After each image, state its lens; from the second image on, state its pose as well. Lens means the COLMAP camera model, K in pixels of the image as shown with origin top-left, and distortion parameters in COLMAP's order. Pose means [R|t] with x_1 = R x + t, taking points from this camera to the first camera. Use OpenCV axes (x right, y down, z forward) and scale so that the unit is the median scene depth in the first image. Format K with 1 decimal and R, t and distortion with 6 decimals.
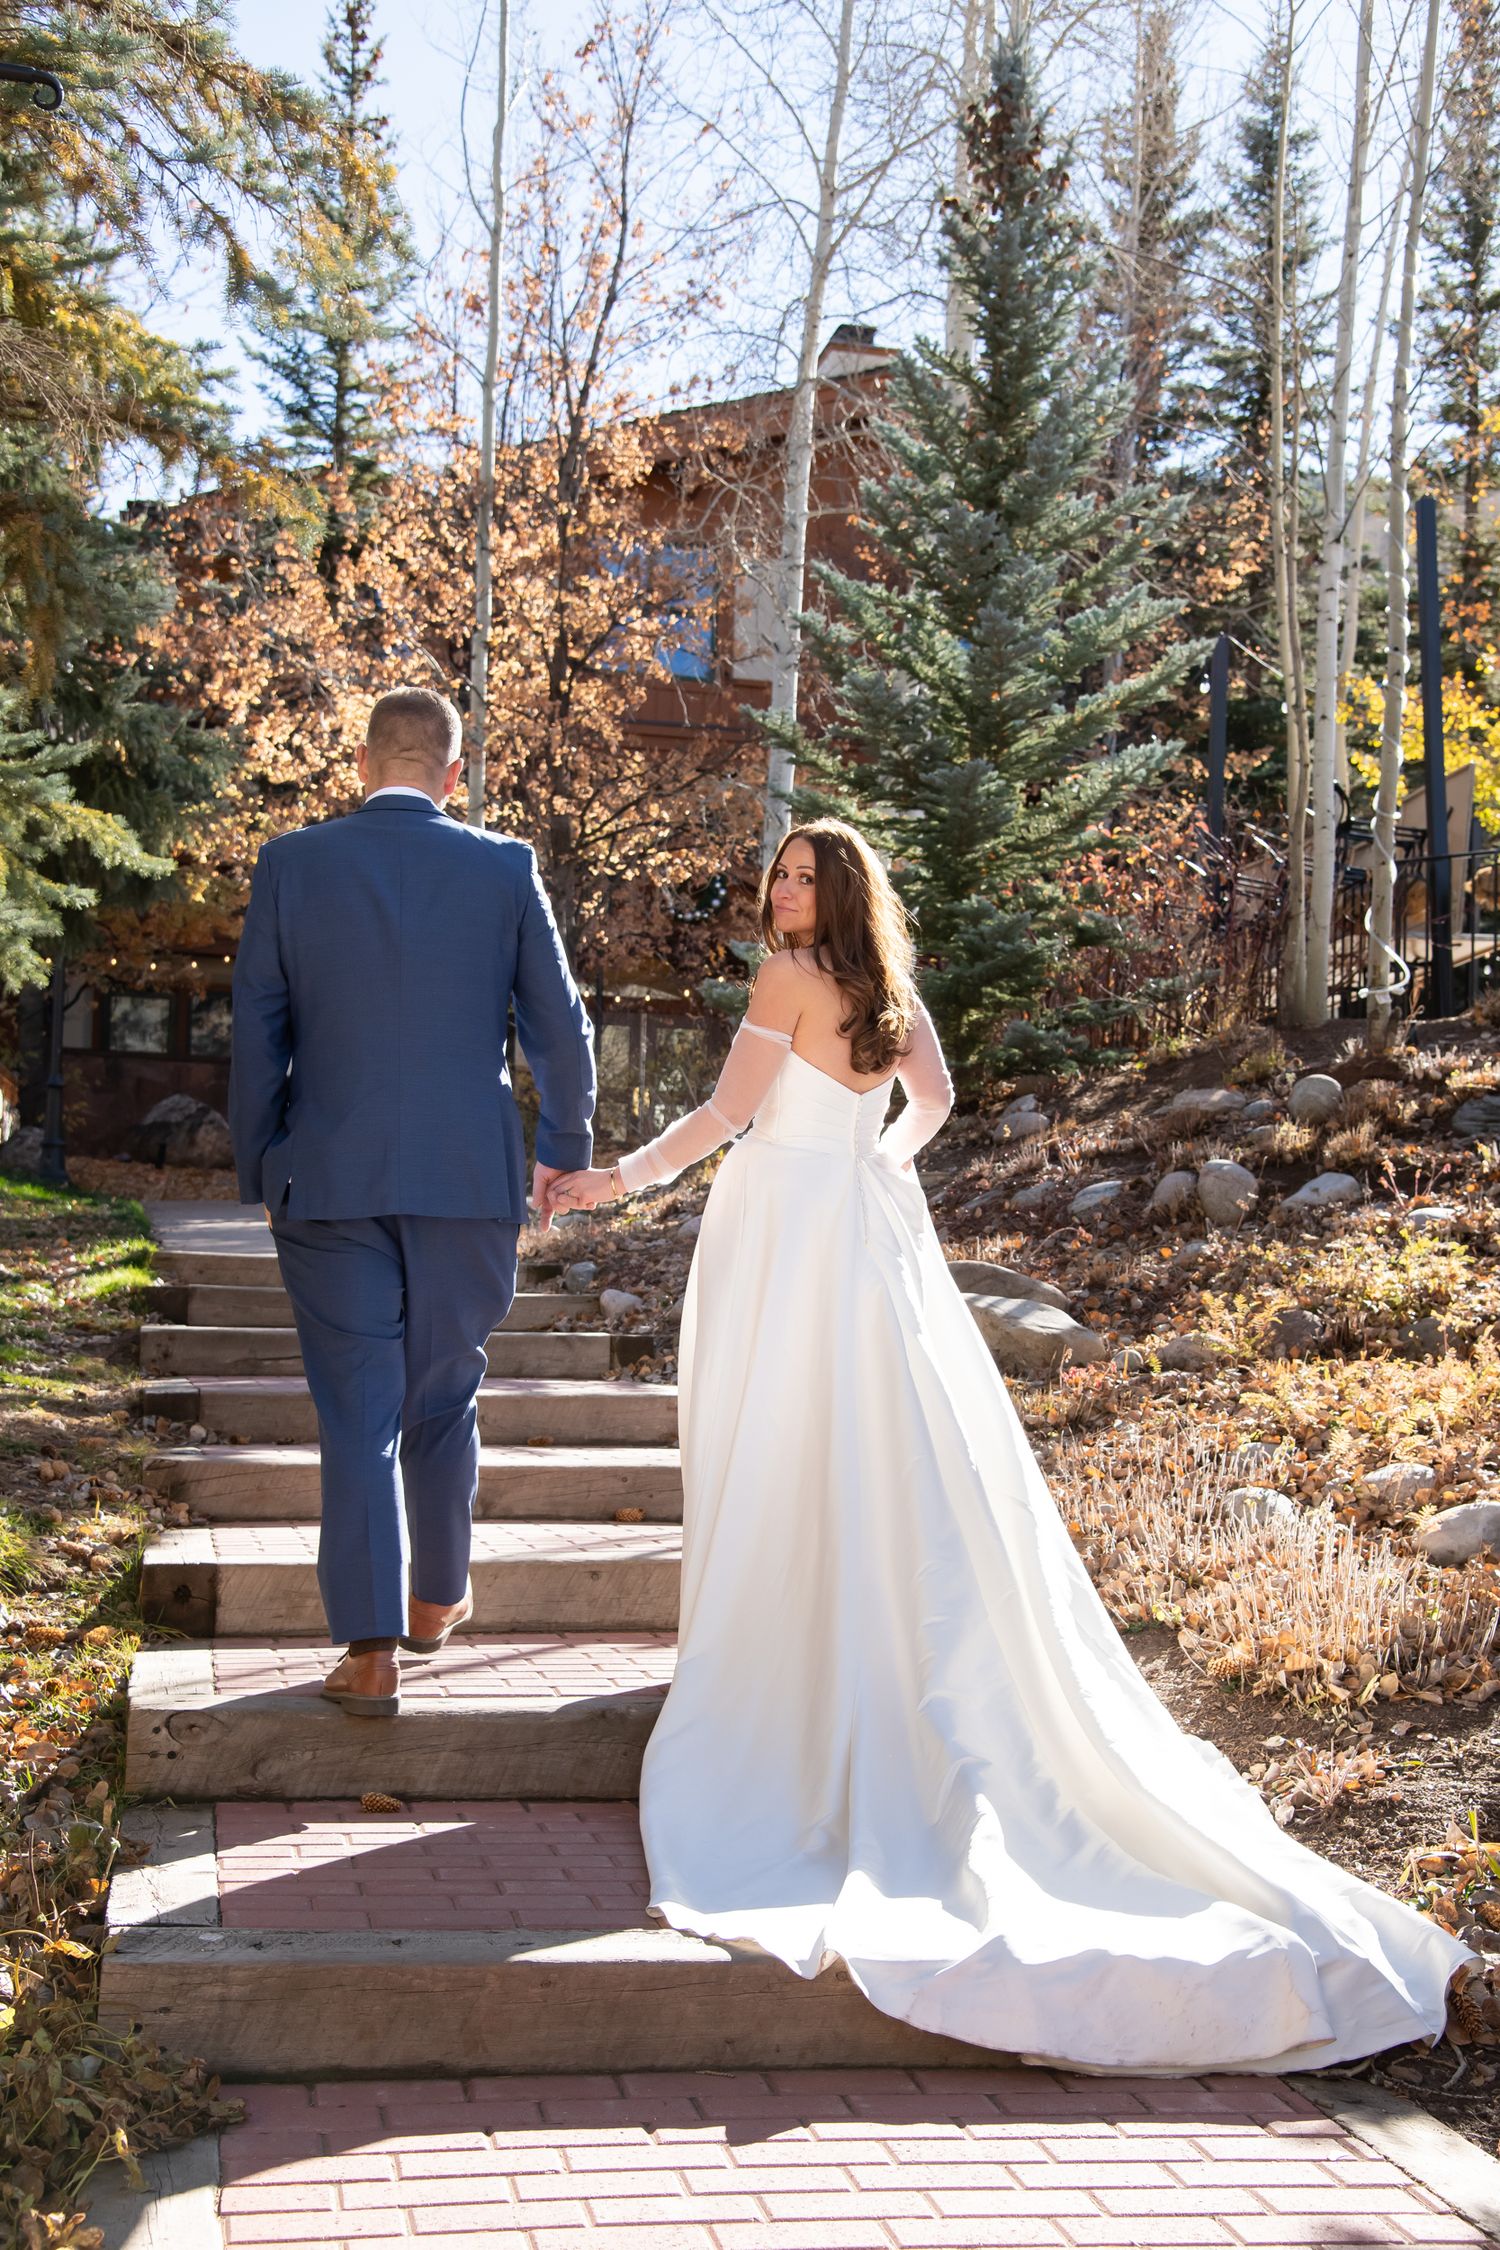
lens RADIAL K [[2805.5, 0, 755.6], [0, 2805.5, 1131.5], [0, 0, 1]] dist [0.273495, 0.000000]
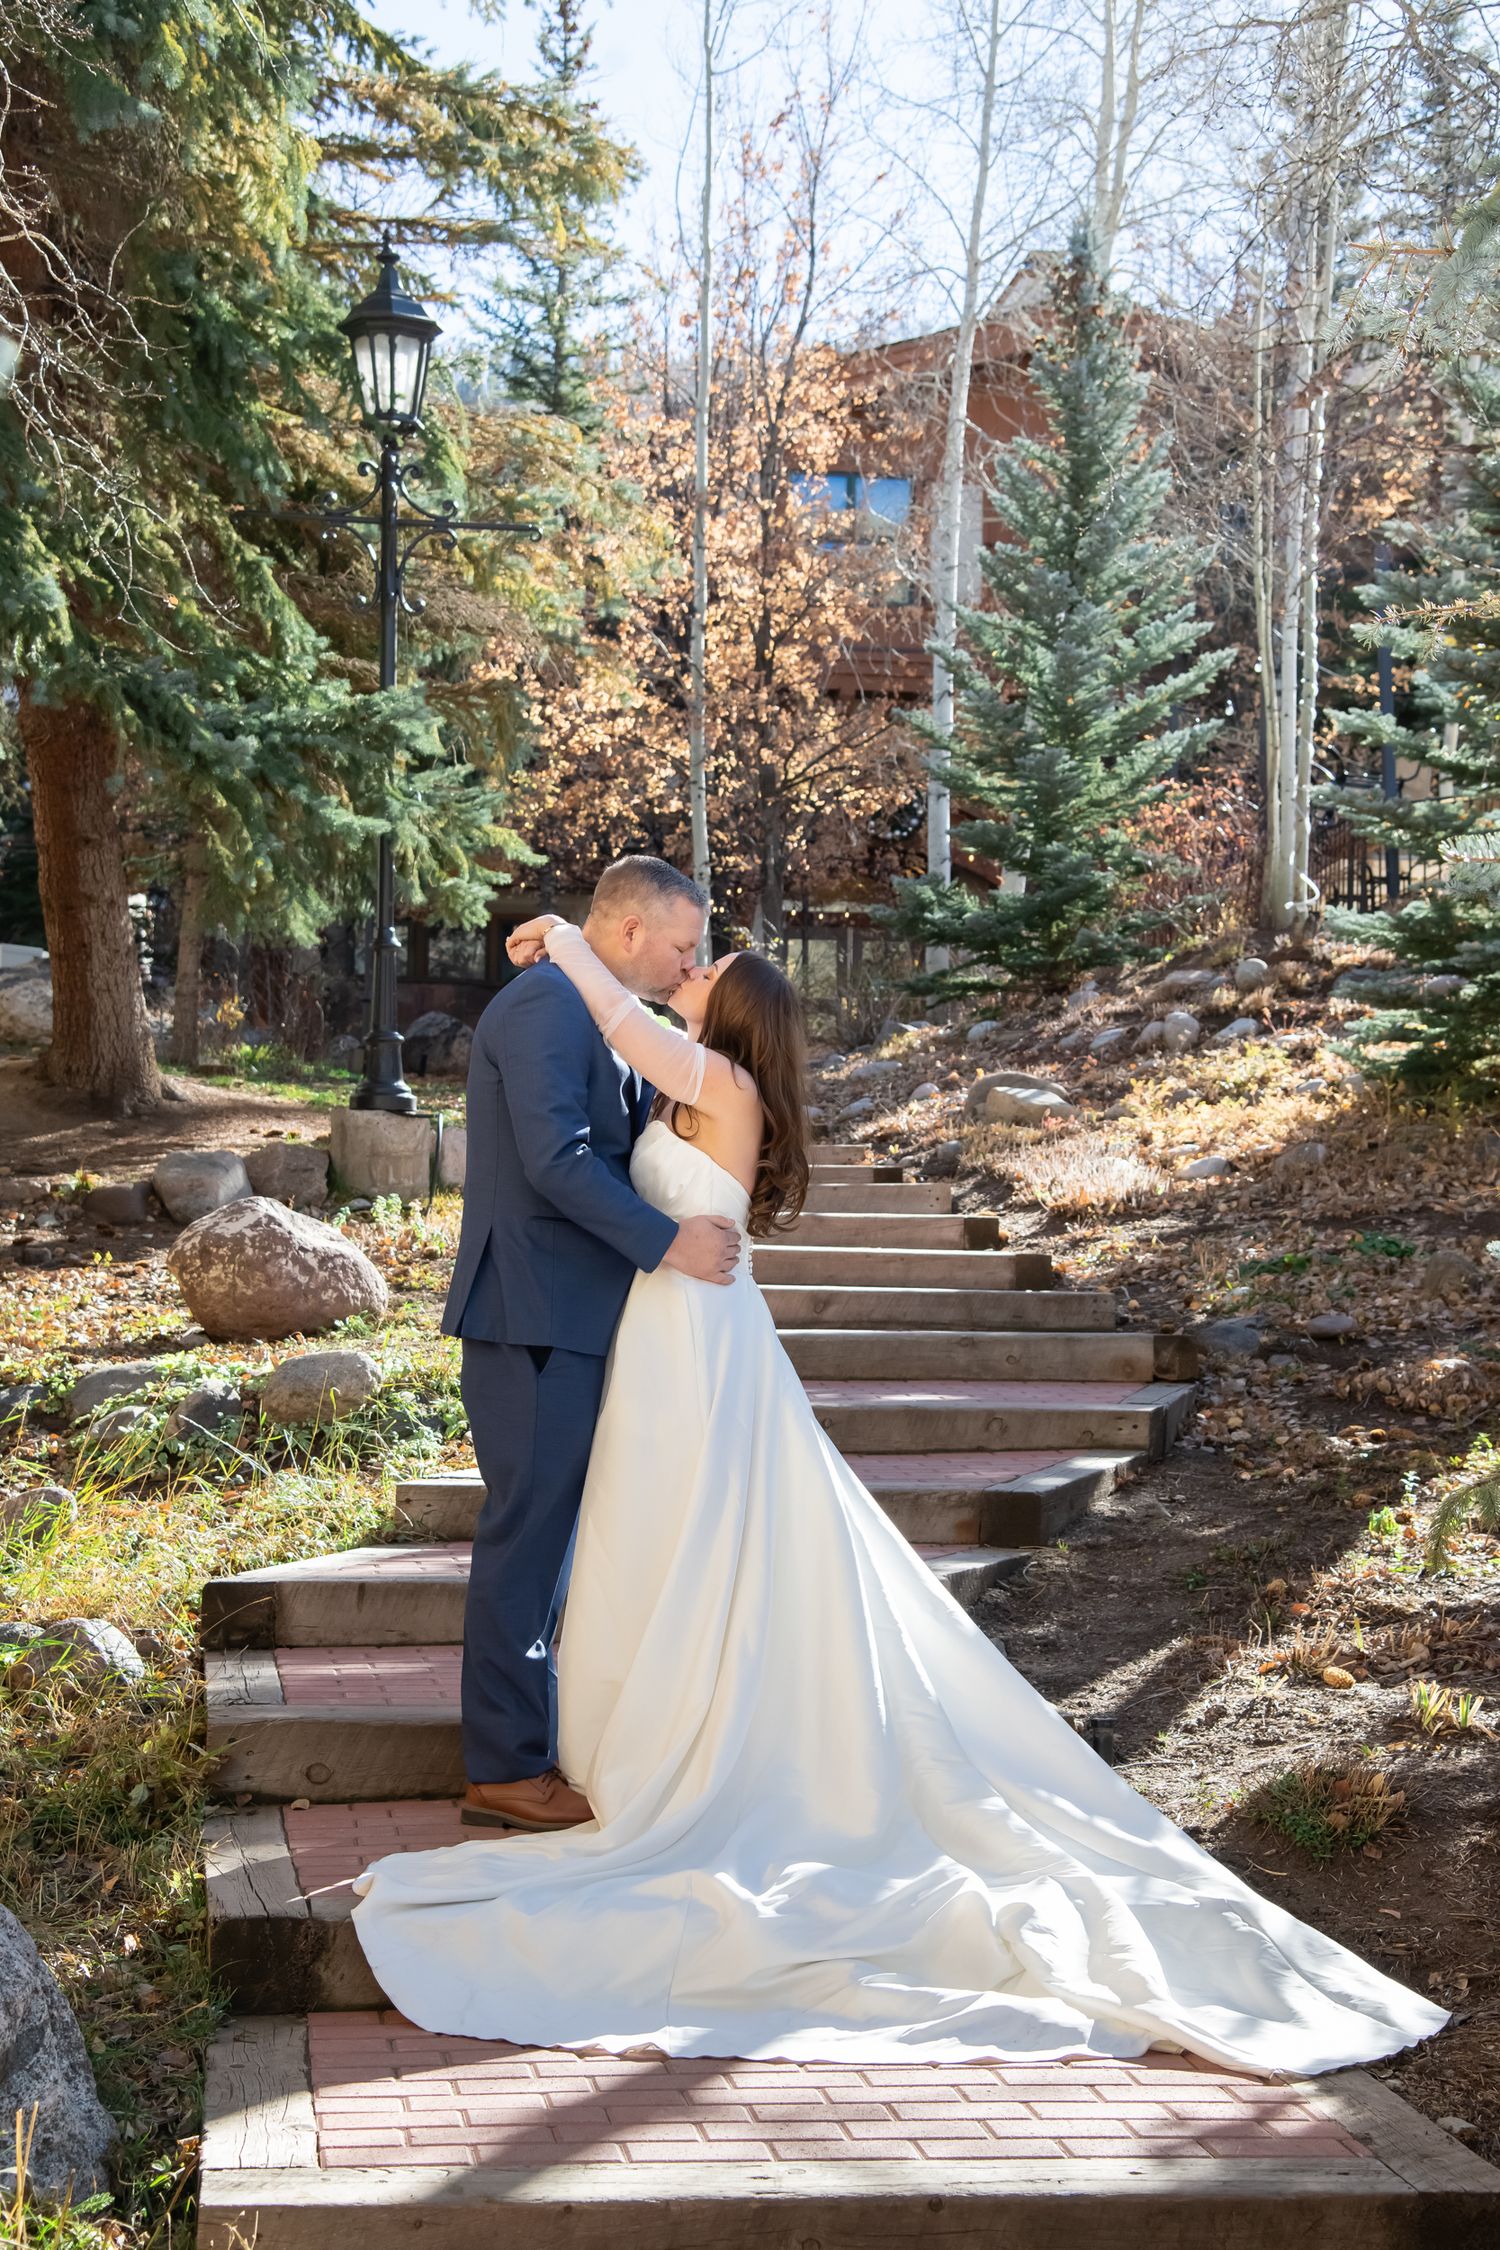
lens RADIAL K [[3361.2, 0, 743.6], [0, 3361.2, 1123.4], [0, 0, 1]] dist [0.172393, 0.000000]
pose [[0.996547, -0.023678, -0.079577, 0.030652], [0.025067, 0.999550, 0.016504, 0.015822], [0.079150, -0.018442, 0.996692, -0.424017]]
